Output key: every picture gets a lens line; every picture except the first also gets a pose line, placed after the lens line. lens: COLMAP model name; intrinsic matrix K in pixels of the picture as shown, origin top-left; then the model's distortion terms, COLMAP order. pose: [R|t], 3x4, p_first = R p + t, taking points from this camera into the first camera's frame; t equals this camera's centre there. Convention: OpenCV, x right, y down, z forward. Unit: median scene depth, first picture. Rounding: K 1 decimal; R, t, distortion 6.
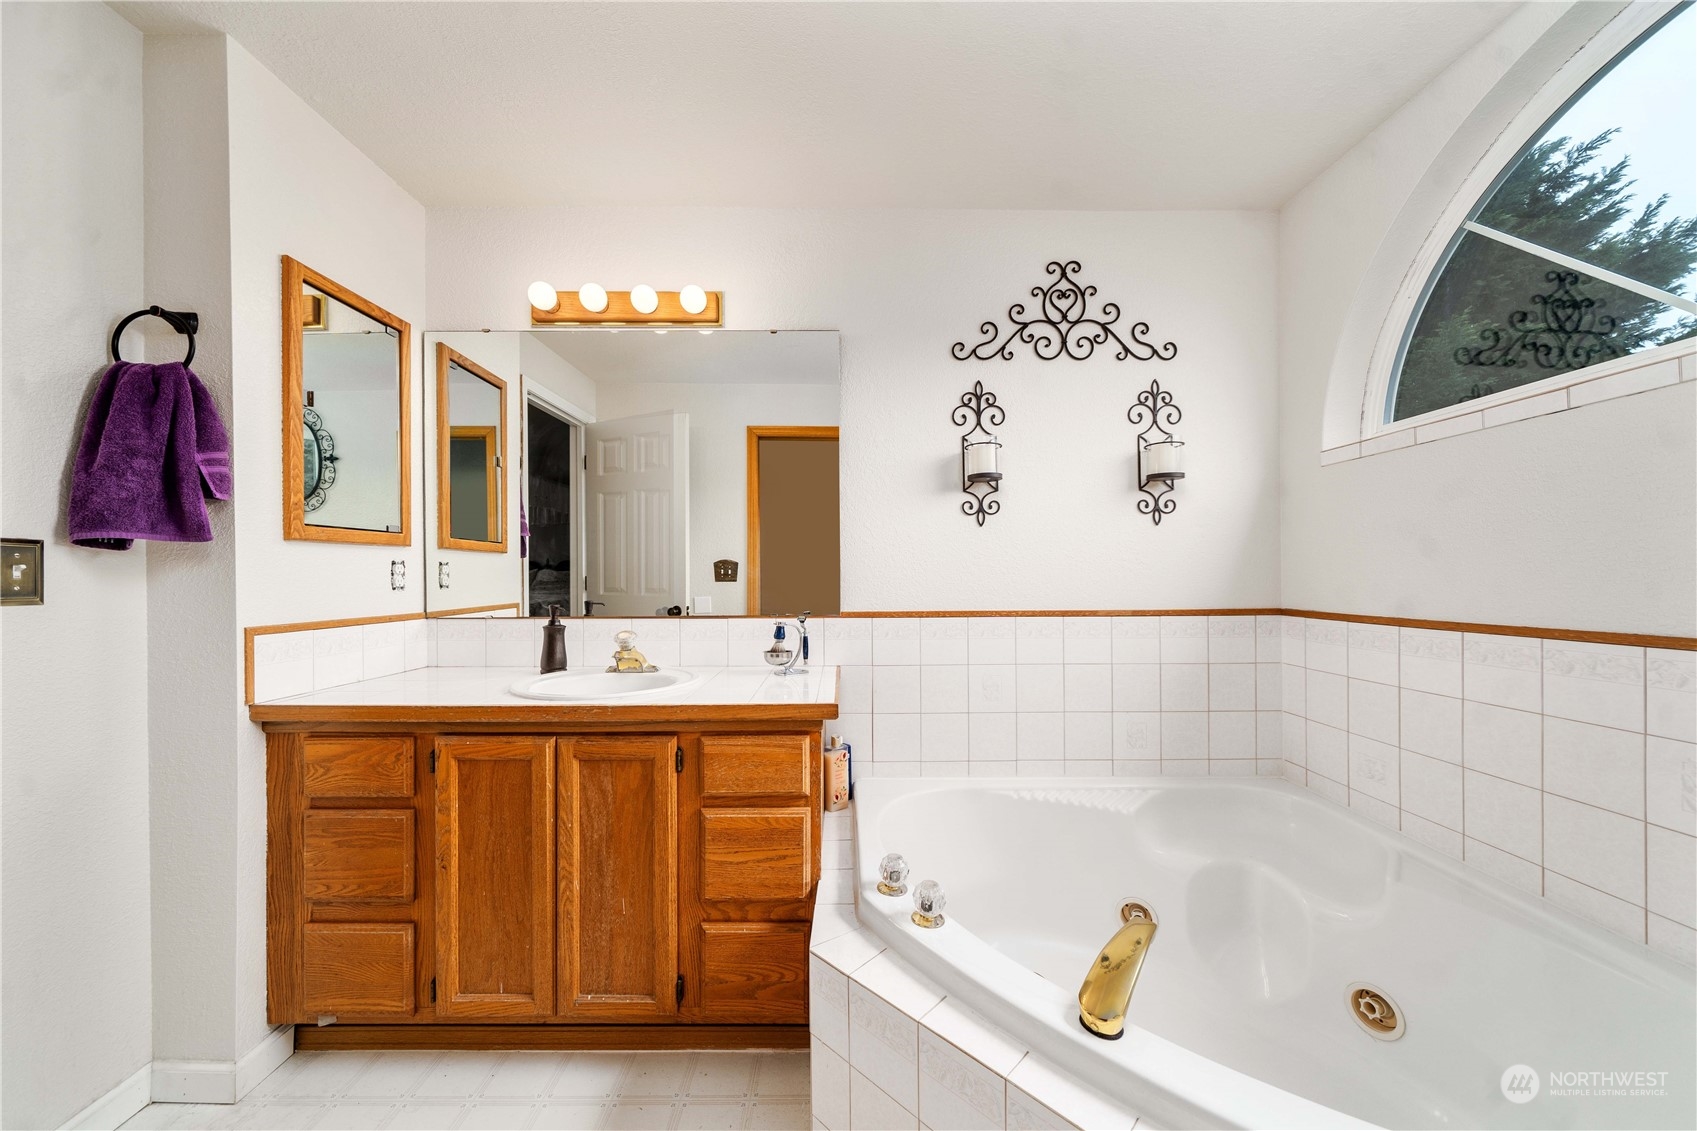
lens RADIAL K [[581.4, 0, 848.5], [0, 581.4, 565.5], [0, 0, 1]] dist [-0.007752, 0.000086]
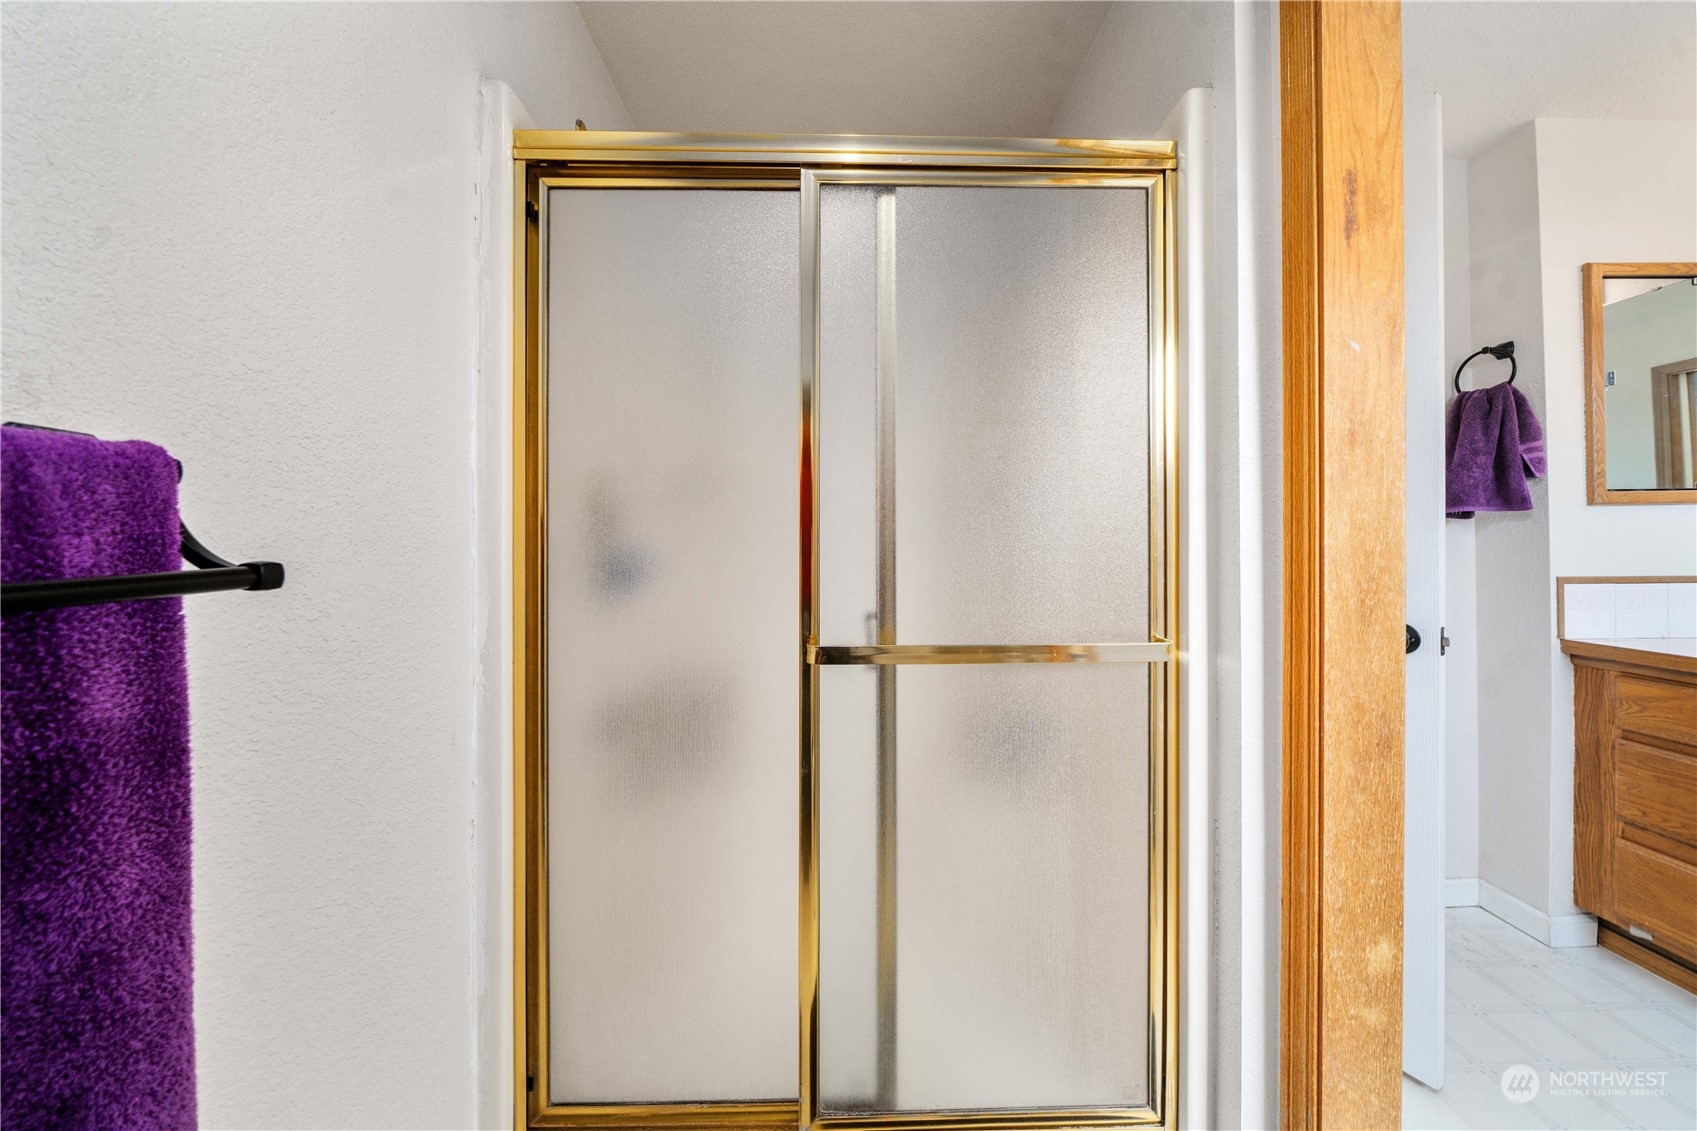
lens RADIAL K [[594.2, 0, 850.6], [0, 594.2, 546.2], [0, 0, 1]] dist [-0.001860, -0.000065]
pose [[0.020805, 0.007041, -0.999759, 0.209982], [0.024751, 0.999665, 0.007555, -0.006764], [0.999477, -0.024903, 0.020624, -0.553940]]
